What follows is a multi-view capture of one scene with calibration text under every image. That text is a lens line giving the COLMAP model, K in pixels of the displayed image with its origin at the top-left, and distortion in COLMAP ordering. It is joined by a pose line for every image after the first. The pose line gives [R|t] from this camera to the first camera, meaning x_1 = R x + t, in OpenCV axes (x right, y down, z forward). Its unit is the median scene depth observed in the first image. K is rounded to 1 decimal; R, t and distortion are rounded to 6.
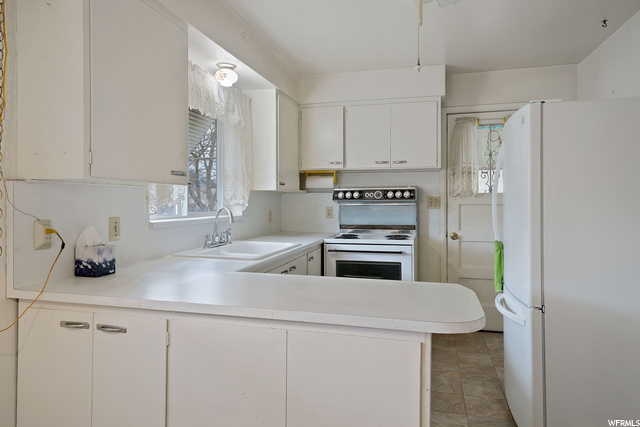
lens RADIAL K [[425.5, 0, 321.2], [0, 425.5, 198.9], [0, 0, 1]] dist [0.029470, -0.000286]
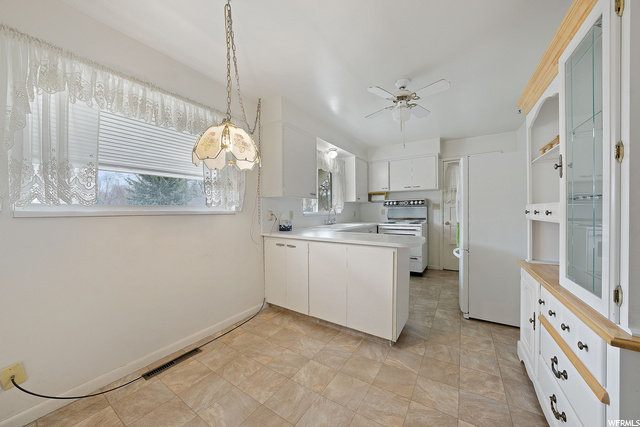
lens RADIAL K [[217.1, 0, 317.5], [0, 217.1, 210.8], [0, 0, 1]] dist [-0.000258, -0.000010]
pose [[0.947066, -0.004865, -0.321002, 0.070855], [0.007455, 0.999949, 0.006841, 0.019730], [0.320952, -0.008872, 0.947054, -0.153204]]
